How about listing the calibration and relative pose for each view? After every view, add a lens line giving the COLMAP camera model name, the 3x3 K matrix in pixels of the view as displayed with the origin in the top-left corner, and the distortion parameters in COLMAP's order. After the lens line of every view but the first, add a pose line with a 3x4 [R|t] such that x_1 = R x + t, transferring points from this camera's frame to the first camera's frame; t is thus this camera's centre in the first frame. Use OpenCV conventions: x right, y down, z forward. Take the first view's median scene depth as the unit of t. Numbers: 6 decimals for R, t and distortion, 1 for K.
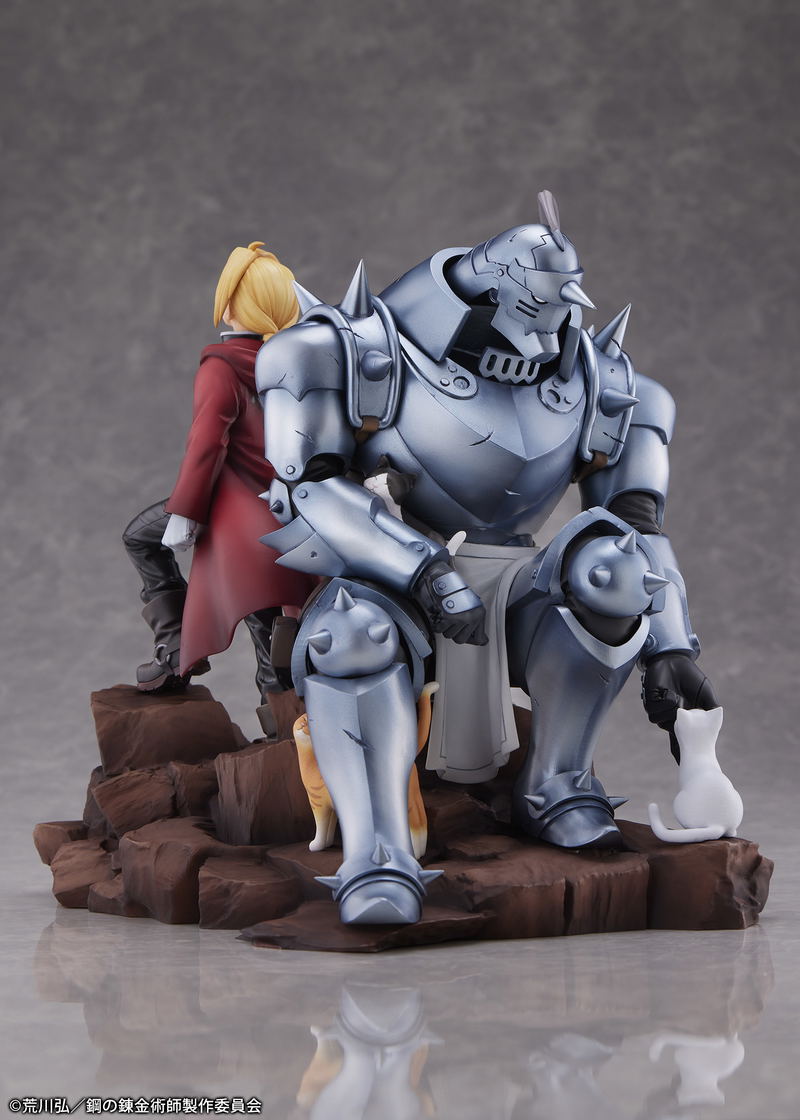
lens RADIAL K [[7454.8, 0, 400.0], [0, 7454.8, 560.0], [0, 0, 1]] dist [2.069697, -258.512589]
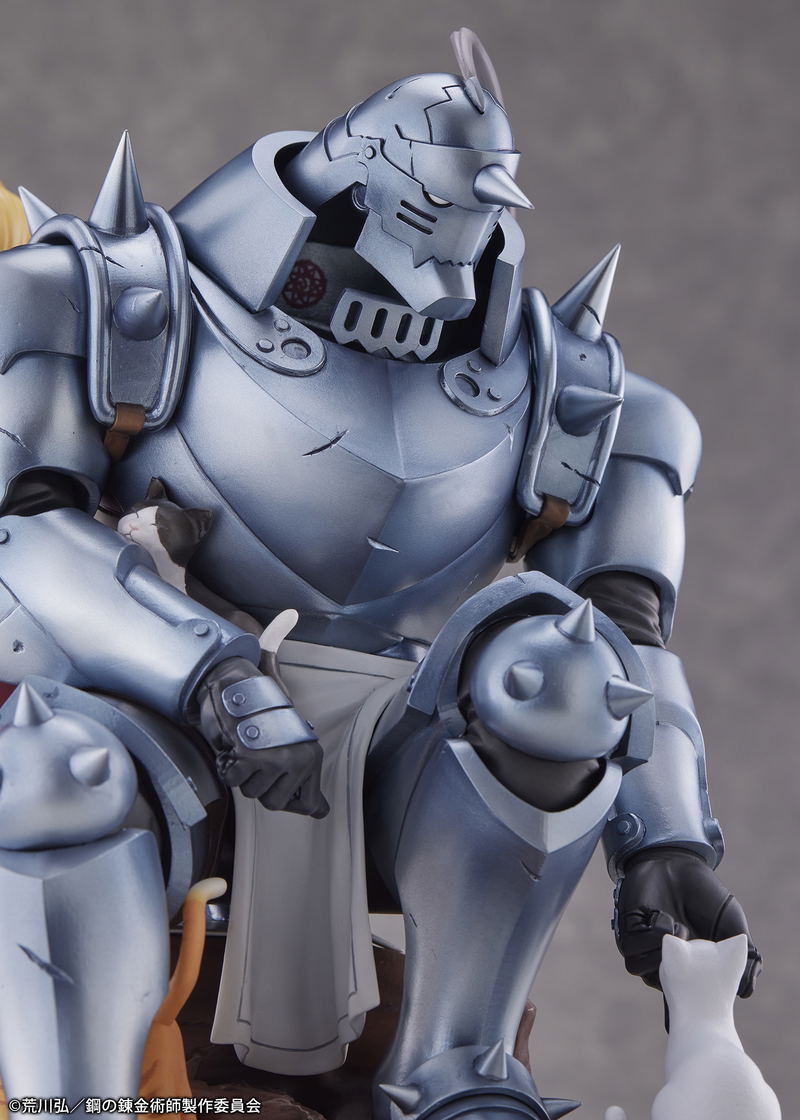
lens RADIAL K [[7454.8, 0, 400.0], [0, 7454.8, 560.0], [0, 0, 1]] dist [2.069697, -258.512589]
pose [[0.998557, 0.016974, -0.050953, 0.044520], [-0.021499, 0.995745, -0.089605, 0.041555], [0.049215, 0.090571, 0.994673, 0.448625]]
